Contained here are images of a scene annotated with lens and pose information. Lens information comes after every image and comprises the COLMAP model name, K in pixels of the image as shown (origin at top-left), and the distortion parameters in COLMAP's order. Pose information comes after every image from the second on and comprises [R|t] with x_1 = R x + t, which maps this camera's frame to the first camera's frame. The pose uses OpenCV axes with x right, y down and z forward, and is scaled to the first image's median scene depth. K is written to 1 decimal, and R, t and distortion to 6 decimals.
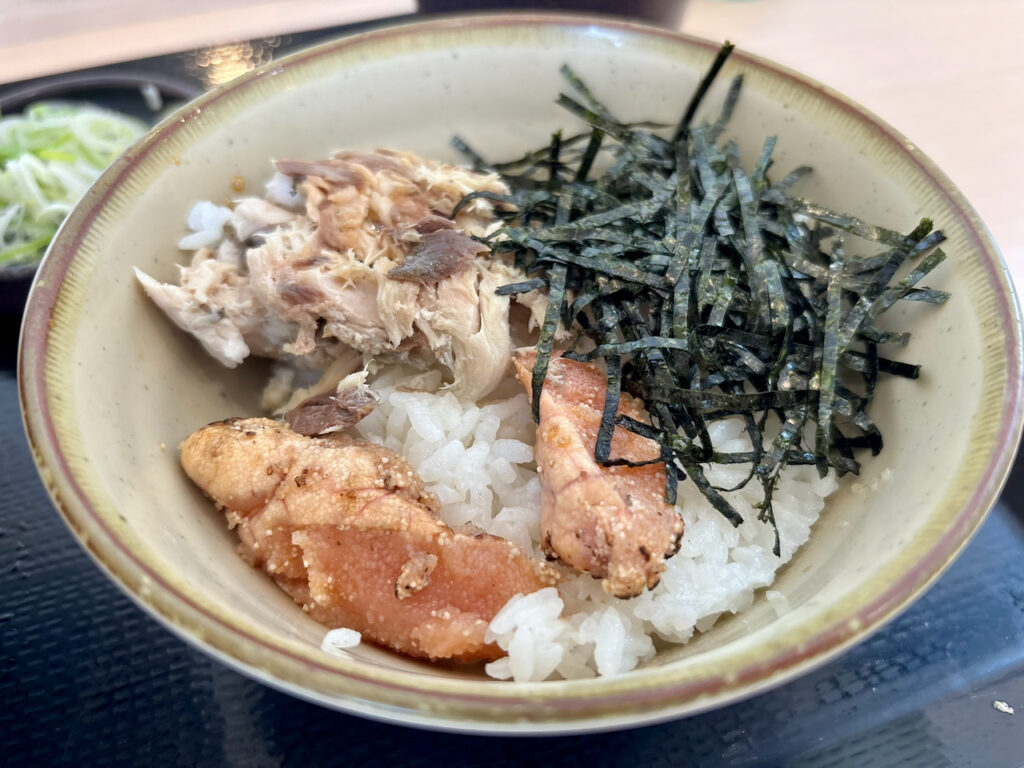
lens RADIAL K [[855.6, 0, 512.0], [0, 855.6, 384.0], [0, 0, 1]] dist [-0.078536, 0.166320]
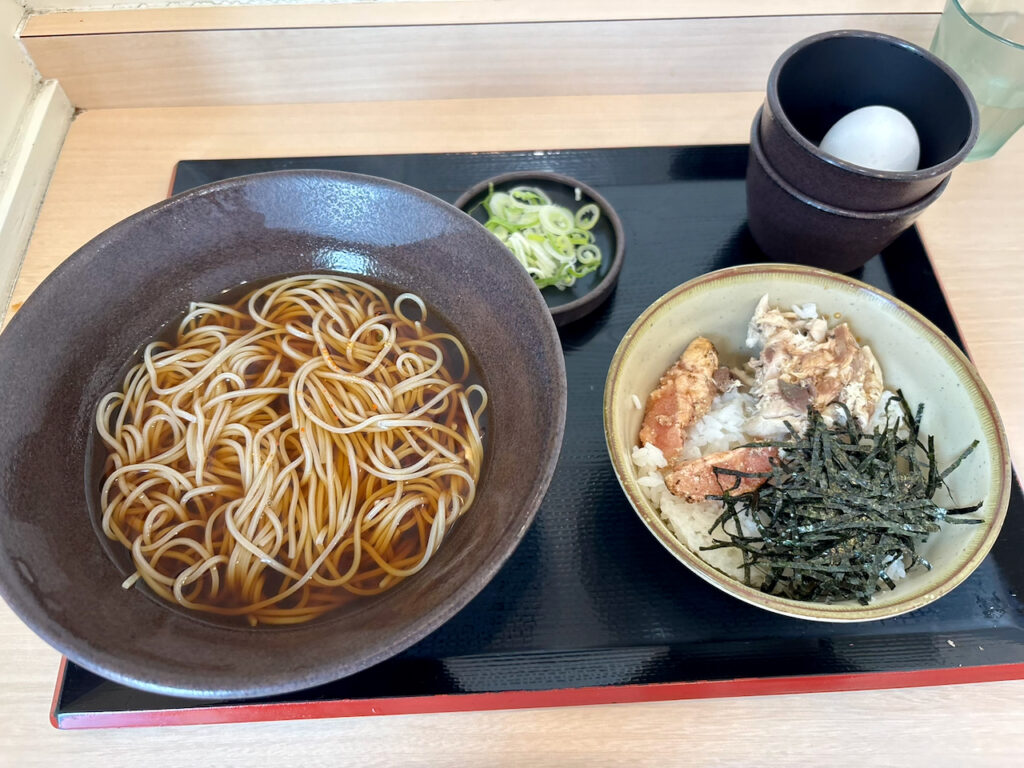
lens RADIAL K [[855.6, 0, 512.0], [0, 855.6, 384.0], [0, 0, 1]] dist [-0.078536, 0.166320]
pose [[0.082489, 0.853542, -0.514452, 1.138980], [-0.763818, 0.385724, 0.517493, -0.859145], [0.640139, 0.350260, 0.683769, -1.246009]]
